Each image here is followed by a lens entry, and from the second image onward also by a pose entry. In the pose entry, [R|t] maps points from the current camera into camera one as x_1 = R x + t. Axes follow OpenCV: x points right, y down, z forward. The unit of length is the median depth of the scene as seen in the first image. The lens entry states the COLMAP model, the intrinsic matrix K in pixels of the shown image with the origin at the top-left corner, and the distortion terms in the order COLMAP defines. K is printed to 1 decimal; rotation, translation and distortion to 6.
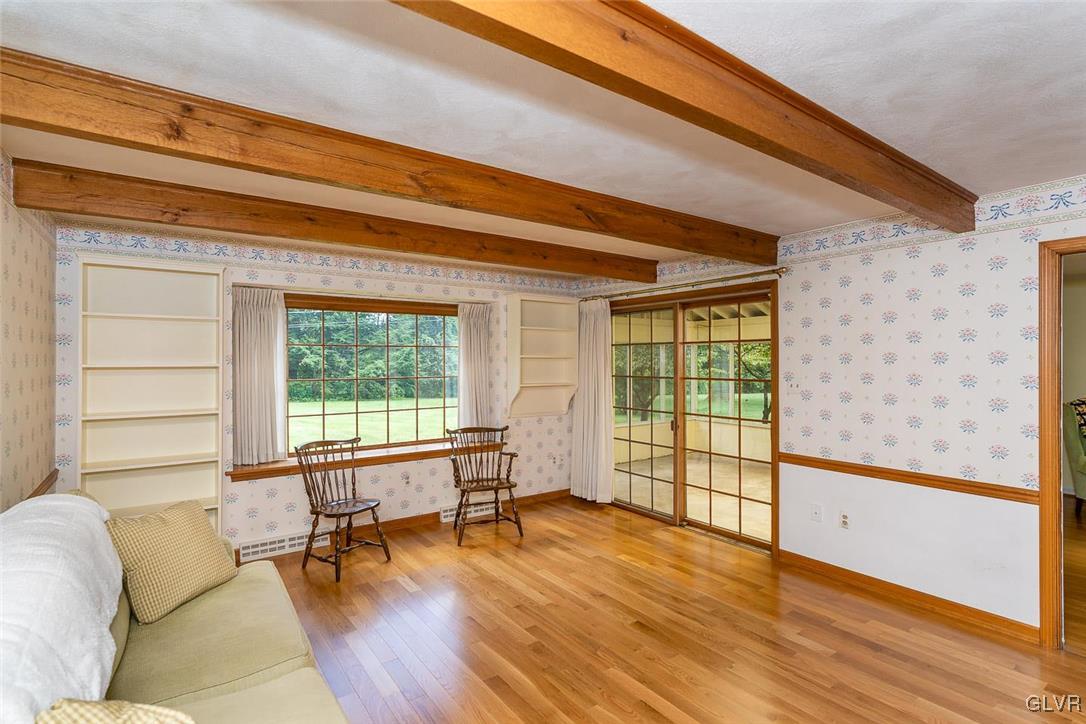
lens RADIAL K [[526.3, 0, 543.7], [0, 526.3, 360.8], [0, 0, 1]] dist [-0.001001, -0.000102]
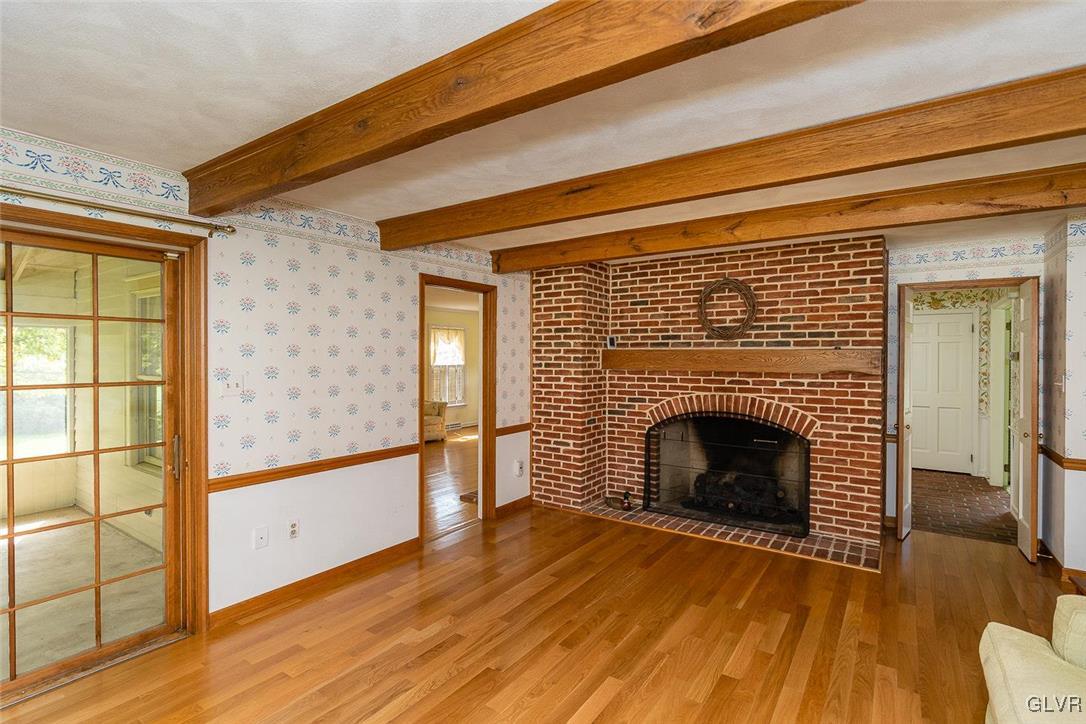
lens RADIAL K [[500.9, 0, 545.6], [0, 500.9, 362.9], [0, 0, 1]] dist [-0.004603, 0.001155]
pose [[-0.317969, -0.003337, 0.948095, -0.366137], [0.001512, 0.999991, 0.004027, 0.012827], [-0.948100, 0.002714, -0.317961, 0.828970]]
